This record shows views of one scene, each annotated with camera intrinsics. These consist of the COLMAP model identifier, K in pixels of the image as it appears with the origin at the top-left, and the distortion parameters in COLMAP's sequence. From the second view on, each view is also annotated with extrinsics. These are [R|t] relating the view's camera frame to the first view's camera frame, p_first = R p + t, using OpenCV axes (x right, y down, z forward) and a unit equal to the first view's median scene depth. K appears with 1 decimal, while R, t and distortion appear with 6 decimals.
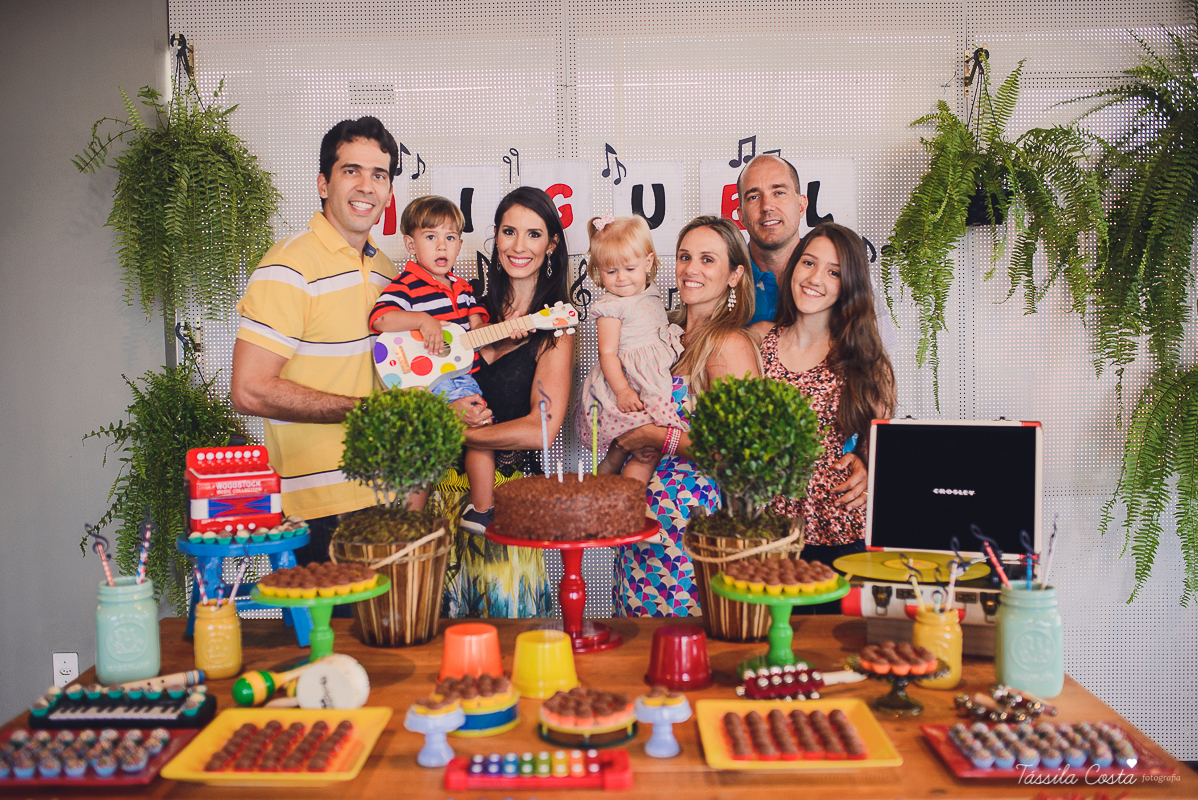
lens RADIAL K [[1141.9, 0, 599.0], [0, 1141.9, 400.0], [0, 0, 1]] dist [-0.054962, 0.069292]
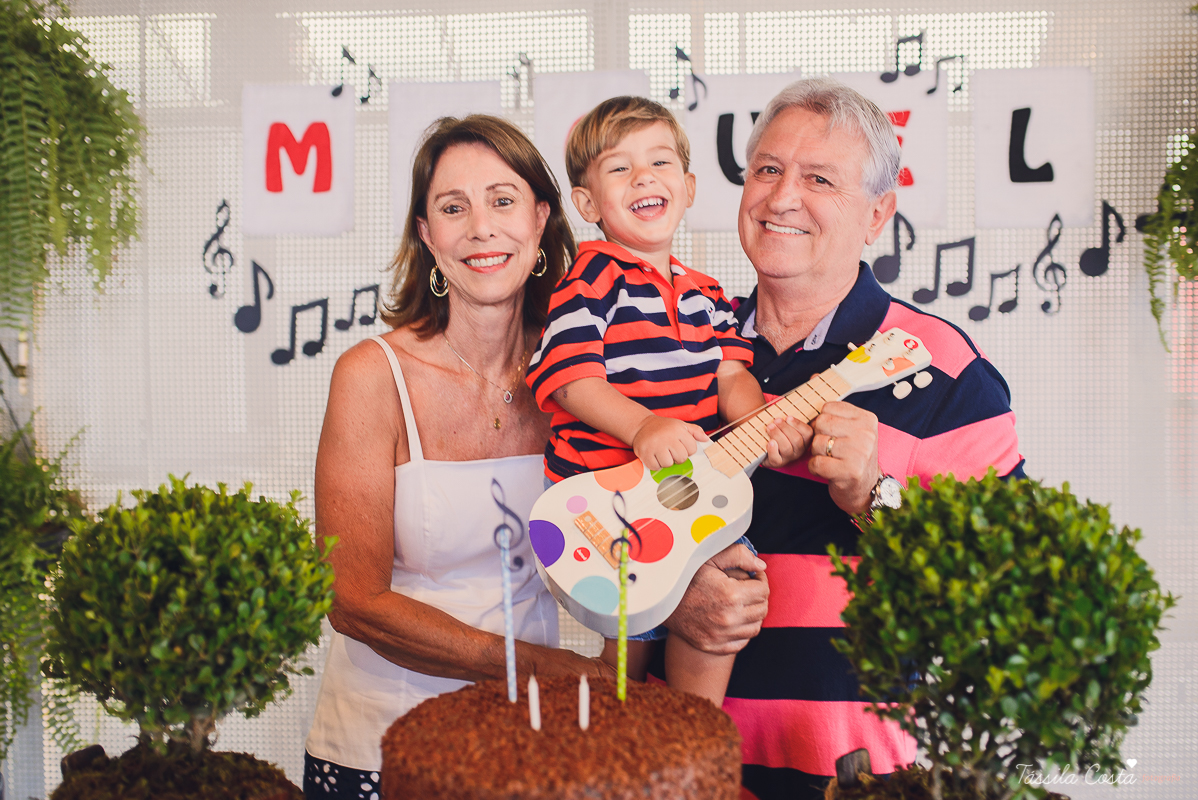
lens RADIAL K [[1207.6, 0, 599.0], [0, 1207.6, 400.0], [0, 0, 1]] dist [-0.059052, 0.082830]
pose [[0.997751, 0.014616, -0.065415, 0.016508], [-0.015391, 0.999817, -0.011371, -0.043099], [0.065237, 0.012353, 0.997793, 0.558875]]
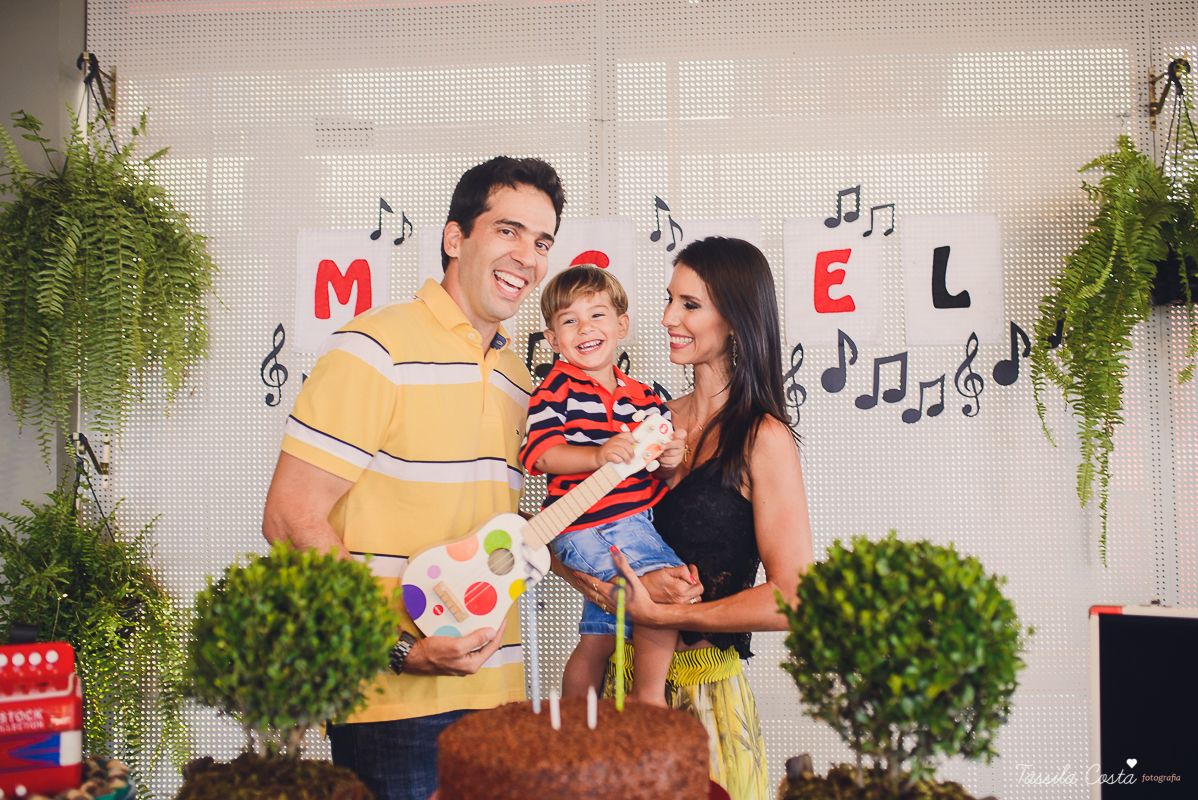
lens RADIAL K [[1141.9, 0, 599.0], [0, 1141.9, 400.0], [0, 0, 1]] dist [-0.054962, 0.069292]
pose [[0.998438, 0.004011, -0.055720, 0.017570], [-0.009526, 0.995035, -0.099069, -0.032237], [0.055046, 0.099445, 0.993519, 0.432859]]
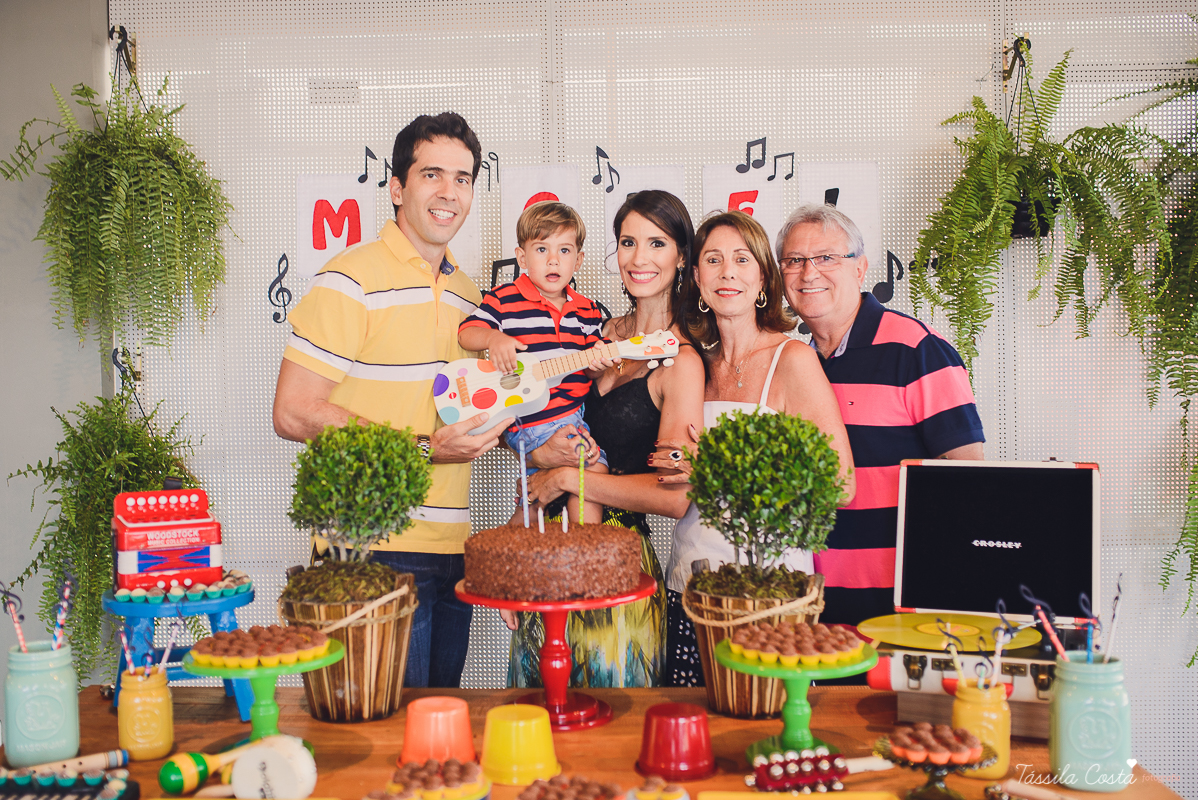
lens RADIAL K [[1257.4, 0, 567.5], [0, 1257.4, 399.2], [0, 0, 1]] dist [-0.050844, 0.048657]
pose [[0.999793, 0.000659, -0.020359, 0.005239], [-0.001187, 0.999663, -0.025931, -0.004756], [0.020335, 0.025949, 0.999456, 0.043510]]
